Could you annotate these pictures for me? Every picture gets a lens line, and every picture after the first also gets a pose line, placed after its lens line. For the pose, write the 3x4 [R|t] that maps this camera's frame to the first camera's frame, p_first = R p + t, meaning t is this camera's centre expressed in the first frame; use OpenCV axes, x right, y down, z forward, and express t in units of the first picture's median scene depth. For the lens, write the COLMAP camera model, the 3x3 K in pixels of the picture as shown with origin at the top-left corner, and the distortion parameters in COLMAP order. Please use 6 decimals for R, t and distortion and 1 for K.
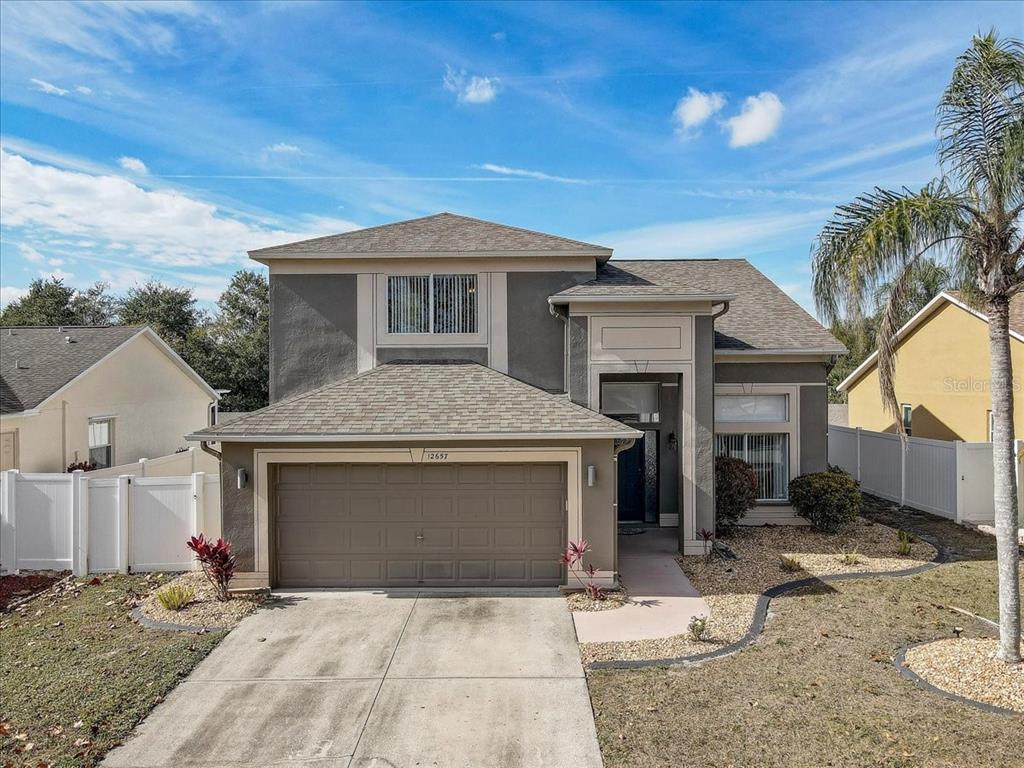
lens RADIAL K [[735.5, 0, 512.0], [0, 735.5, 384.0], [0, 0, 1]] dist [0.008763, 0.008877]
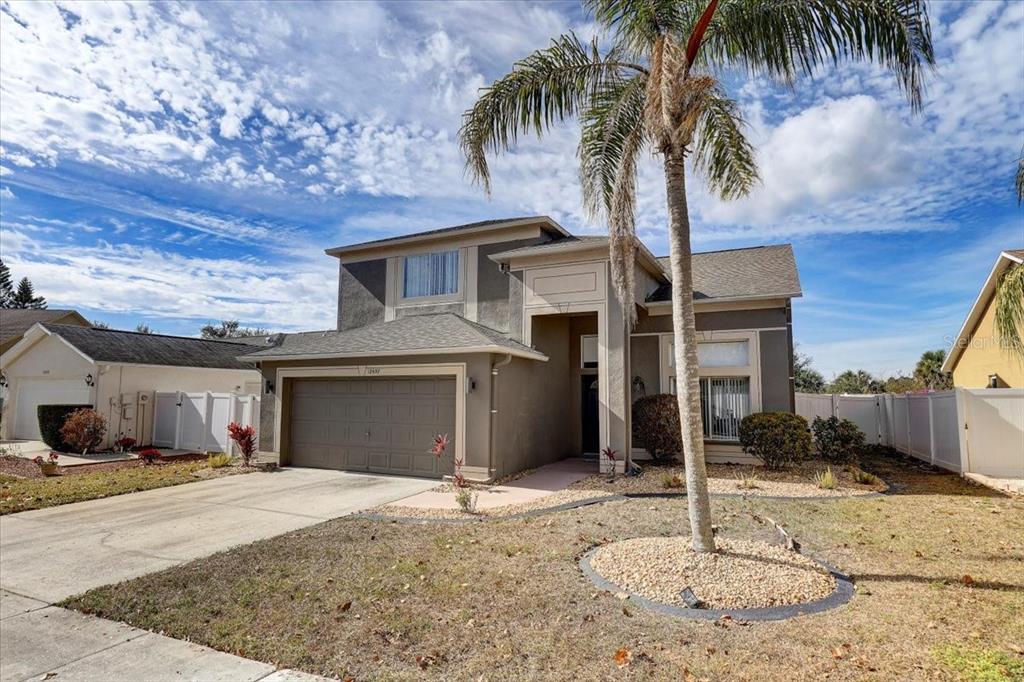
lens RADIAL K [[532.0, 0, 530.3], [0, 532.0, 354.1], [0, 0, 1]] dist [-0.002774, -0.000358]
pose [[0.907643, -0.024733, -0.419014, 0.541742], [-0.016321, 0.995428, -0.094110, 0.147998], [0.419426, 0.092257, 0.903089, 0.237428]]
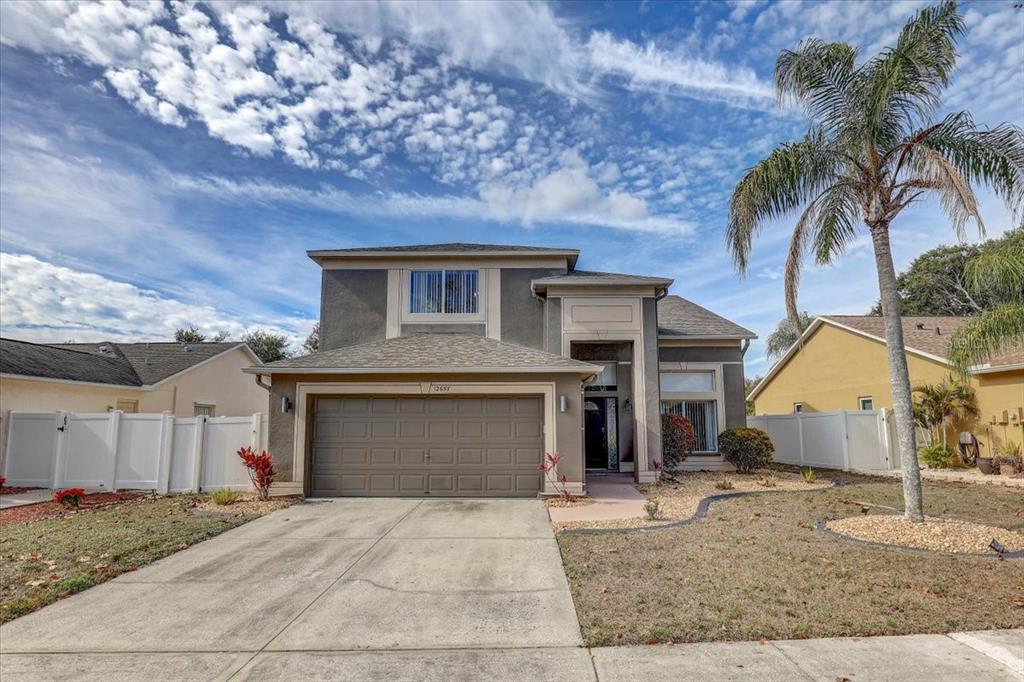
lens RADIAL K [[509.7, 0, 517.2], [0, 509.7, 364.5], [0, 0, 1]] dist [-0.017698, -0.000531]
pose [[0.999995, 0.002928, 0.001447, 0.026154], [-0.002709, 0.991124, -0.132916, 0.166852], [-0.001823, 0.132911, 0.991126, 0.123953]]
